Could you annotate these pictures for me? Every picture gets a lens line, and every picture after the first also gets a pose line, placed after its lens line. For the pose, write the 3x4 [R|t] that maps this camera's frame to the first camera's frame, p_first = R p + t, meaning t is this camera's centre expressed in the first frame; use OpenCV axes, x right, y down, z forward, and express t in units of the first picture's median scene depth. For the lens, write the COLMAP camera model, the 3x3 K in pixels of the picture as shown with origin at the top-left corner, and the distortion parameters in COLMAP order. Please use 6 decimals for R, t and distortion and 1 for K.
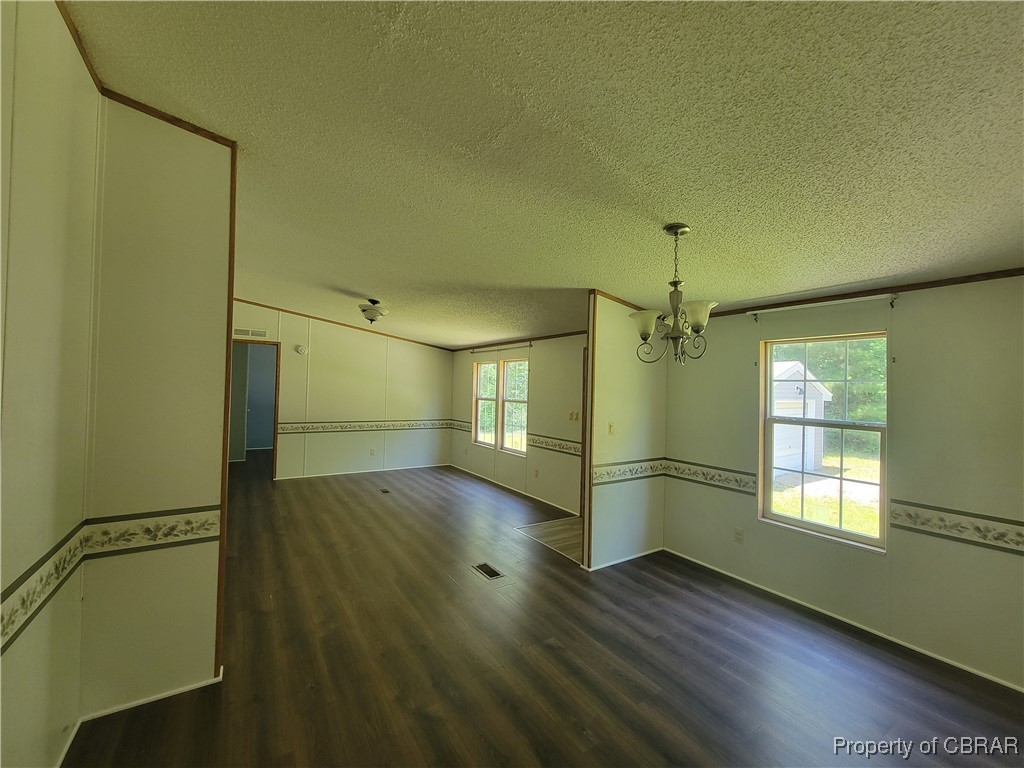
lens RADIAL K [[406.4, 0, 512.0], [0, 406.4, 384.0], [0, 0, 1]] dist [-0.029681, -0.000016]
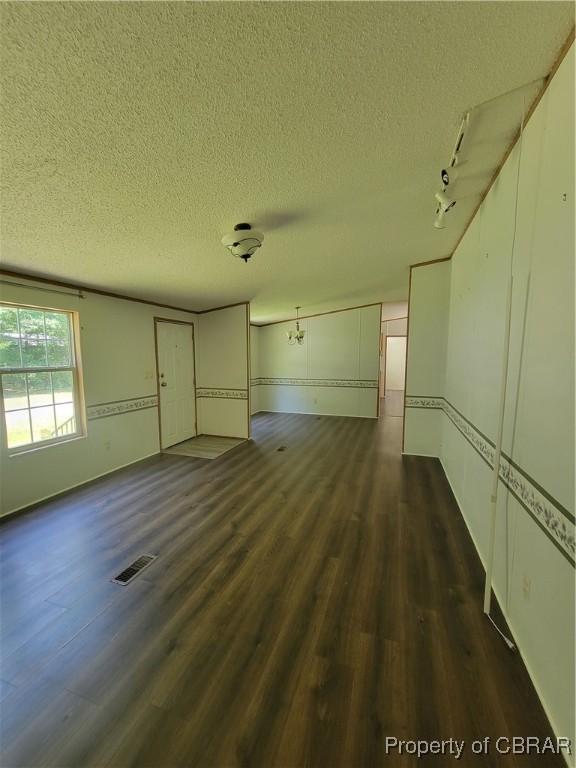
lens RADIAL K [[311.3, 0, 288.0], [0, 311.3, 384.0], [0, 0, 1]] dist [0.000711, 0.000026]
pose [[-0.600538, -0.111263, 0.791818, -0.828144], [-0.038015, 0.993125, 0.110718, -0.010020], [-0.798692, 0.036389, -0.600638, 1.257836]]
